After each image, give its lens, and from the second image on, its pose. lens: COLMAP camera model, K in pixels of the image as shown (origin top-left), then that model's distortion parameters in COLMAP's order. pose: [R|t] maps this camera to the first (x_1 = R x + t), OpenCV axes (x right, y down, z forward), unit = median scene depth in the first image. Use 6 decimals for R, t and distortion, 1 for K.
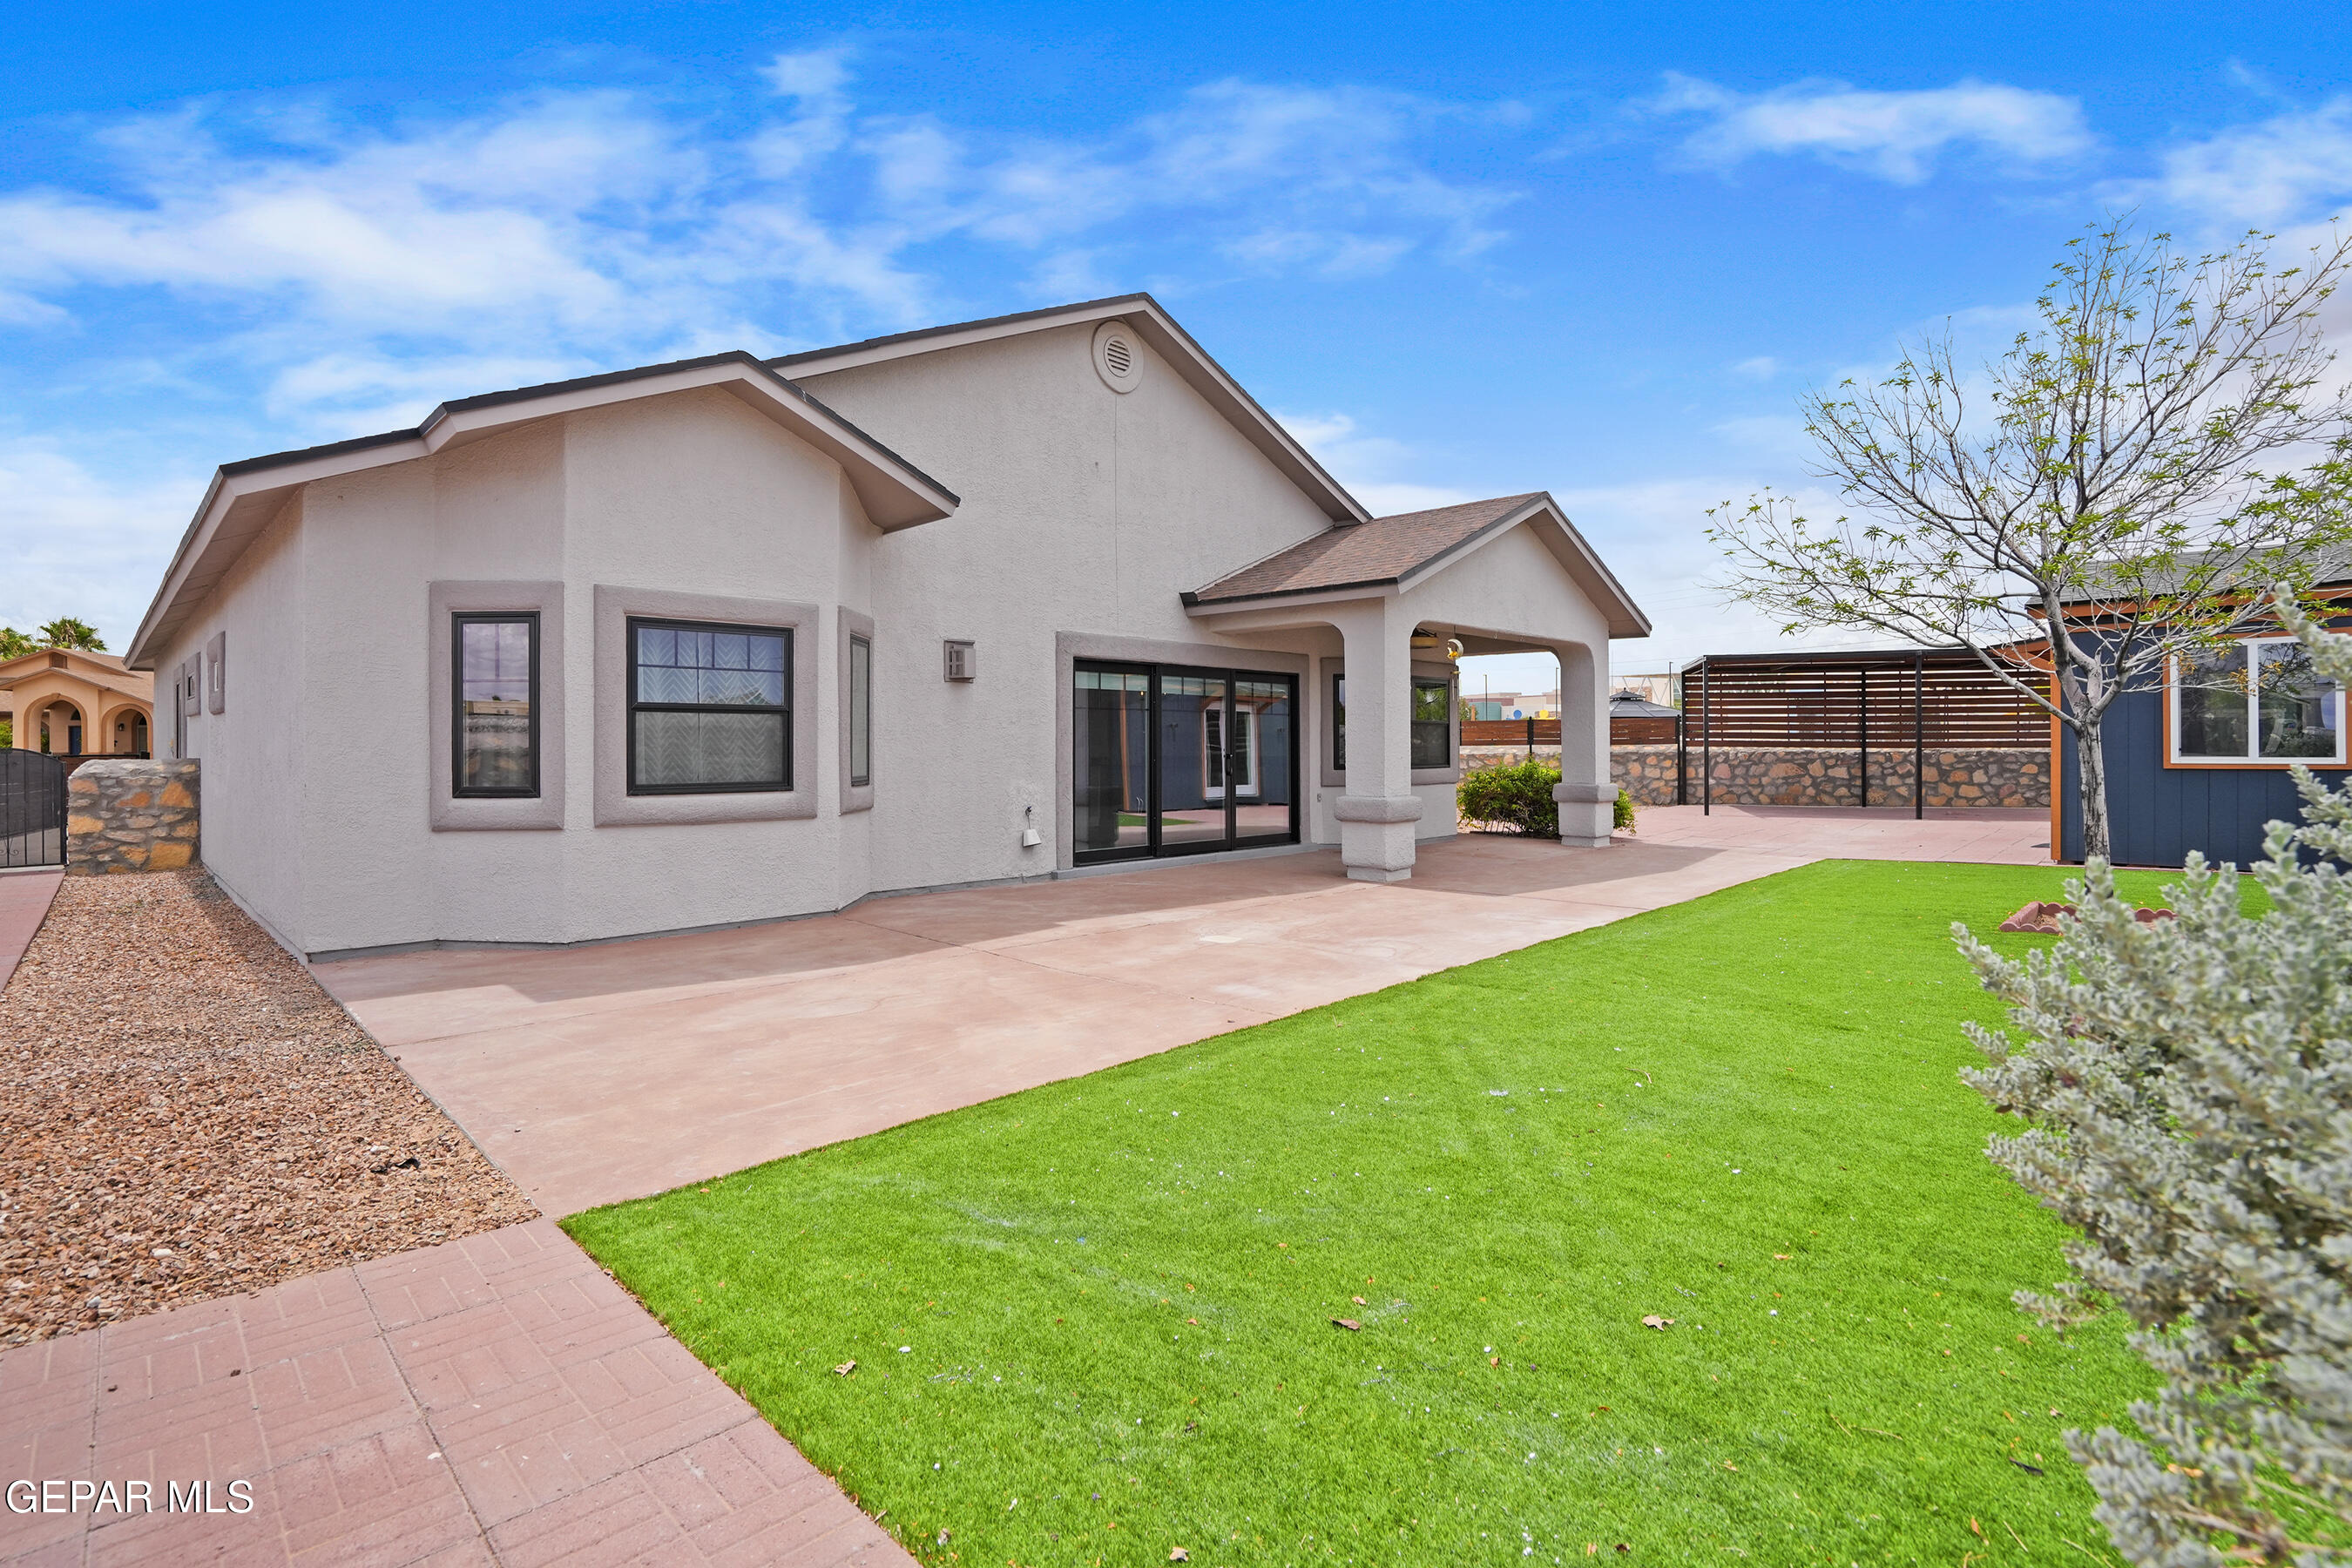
lens RADIAL K [[1098.8, 0, 1170.0], [0, 1098.8, 766.9], [0, 0, 1]] dist [-0.002242, -0.000173]
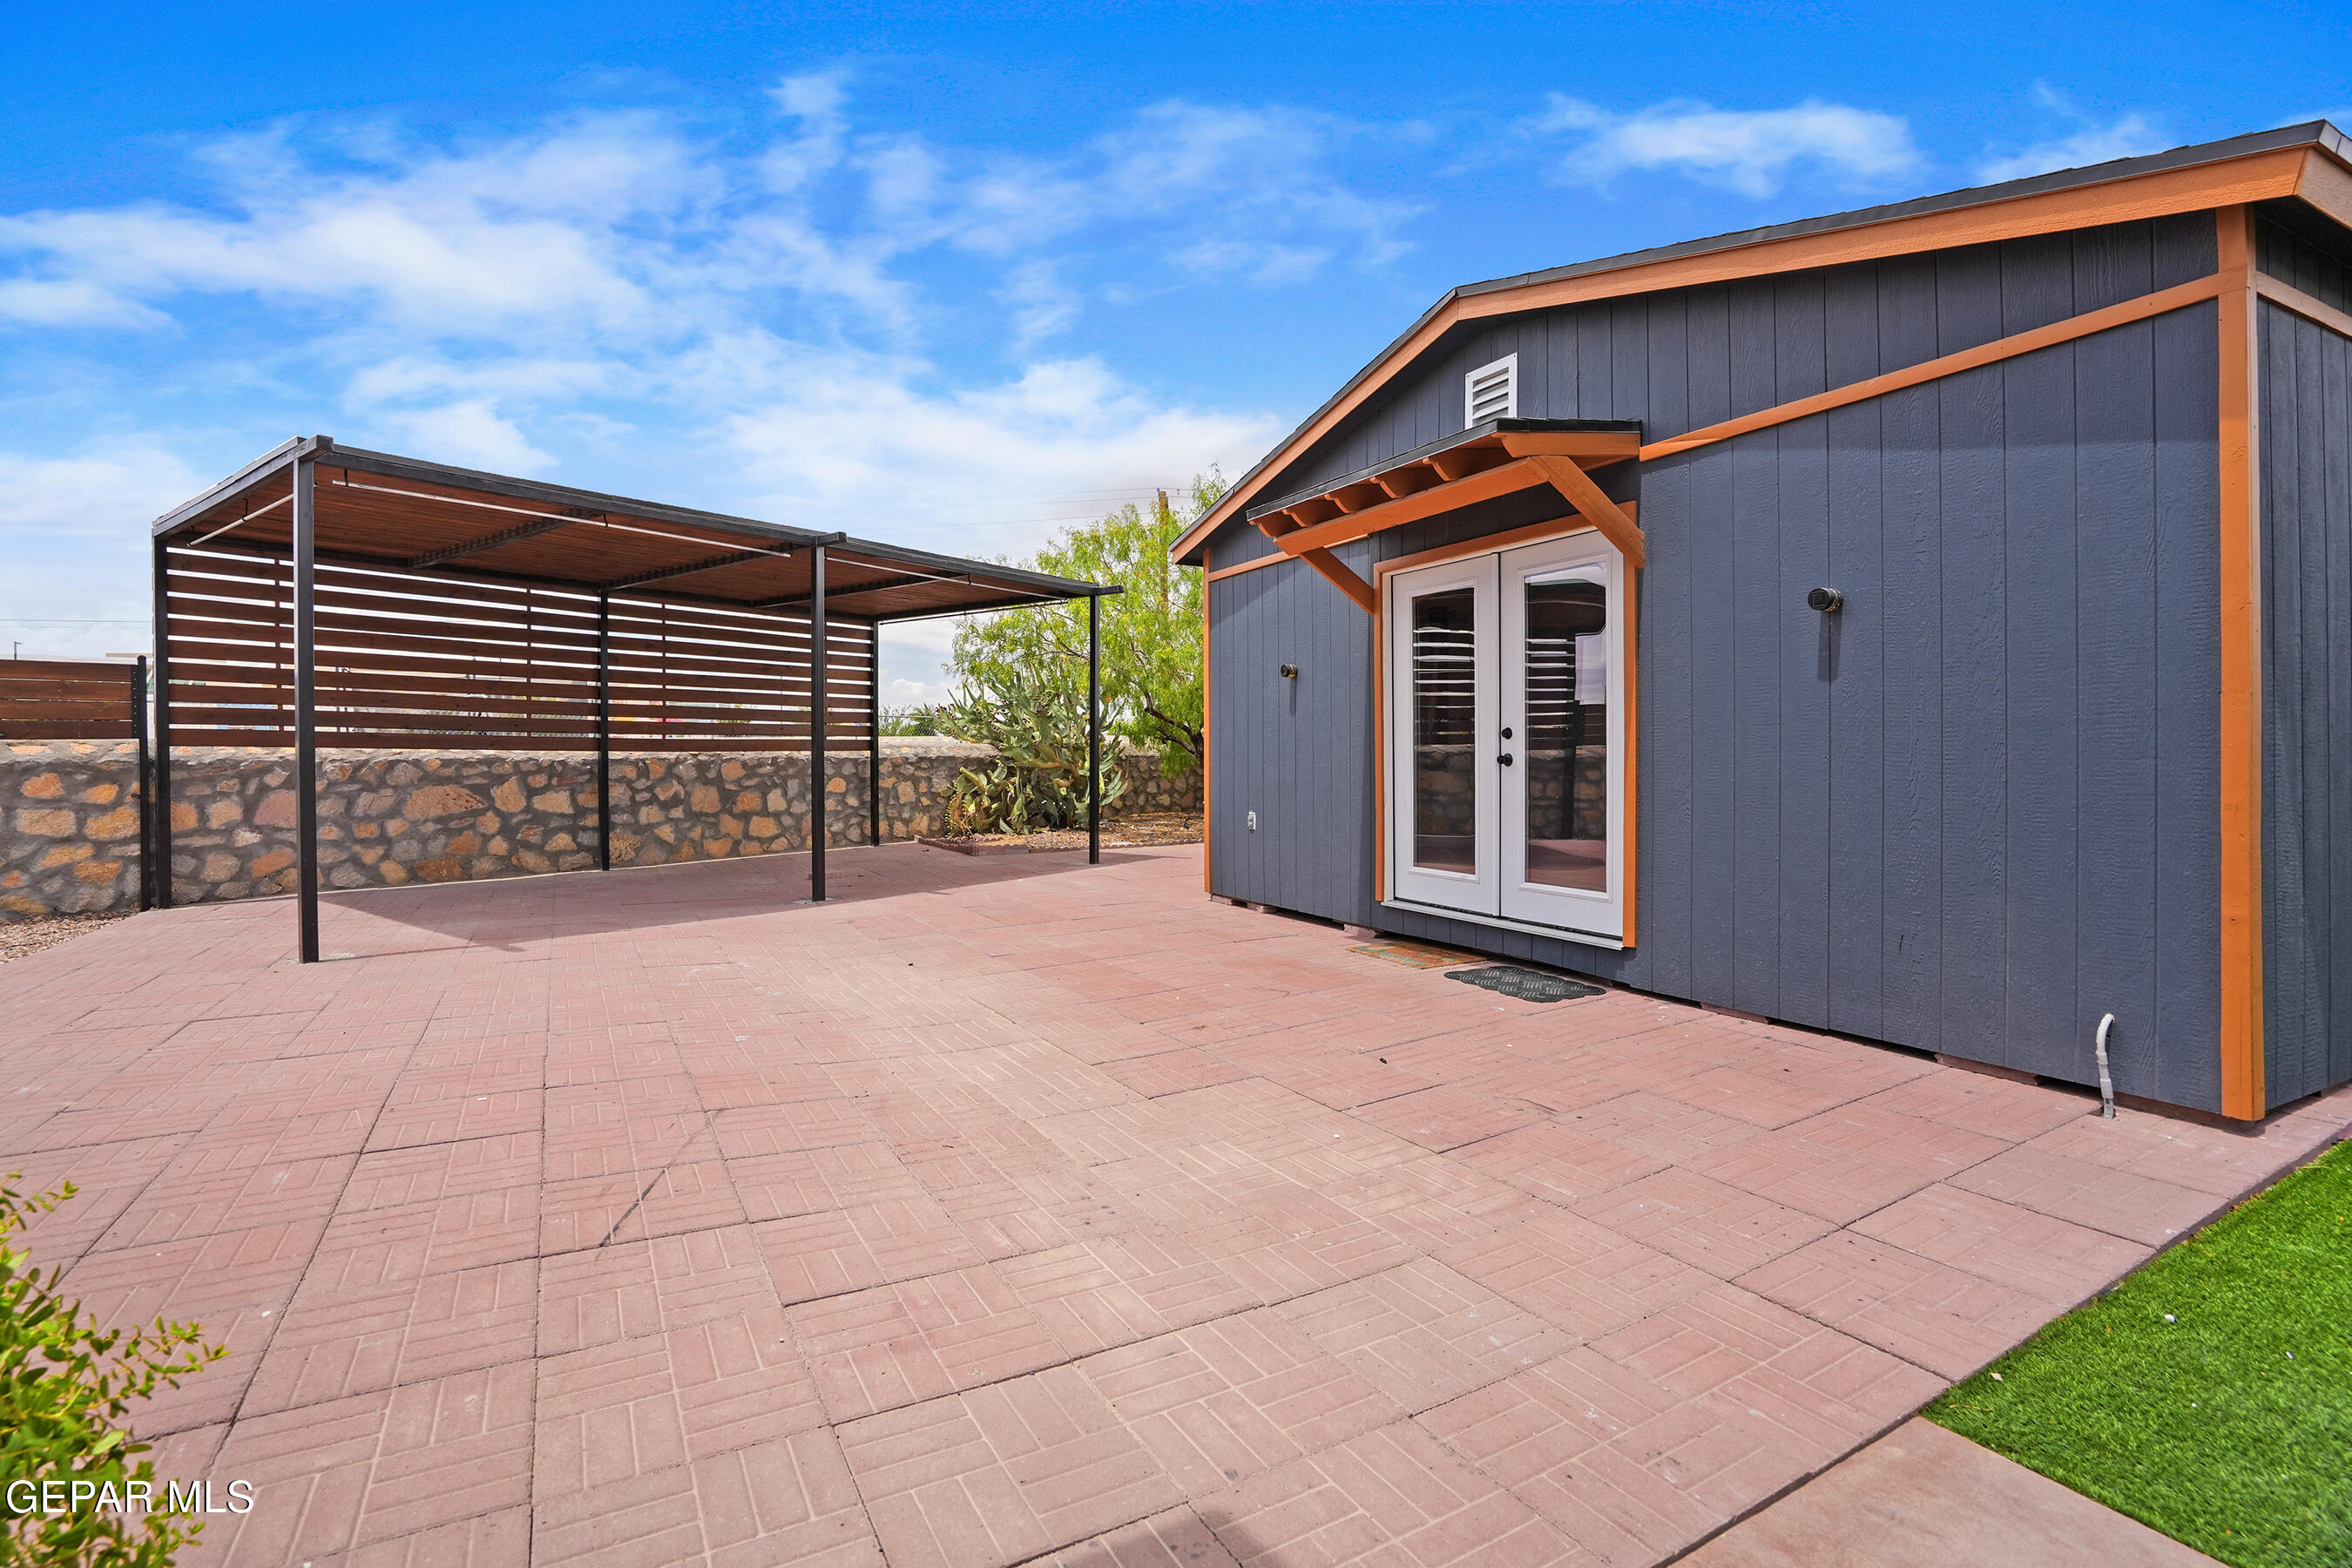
lens RADIAL K [[1098.8, 0, 1167.2], [0, 1098.8, 762.5], [0, 0, 1]] dist [-0.002242, -0.000173]
pose [[0.271907, -0.008541, 0.962286, 0.221581], [0.011616, 0.999917, 0.005592, -0.011776], [-0.962253, 0.009657, 0.271984, 0.611823]]
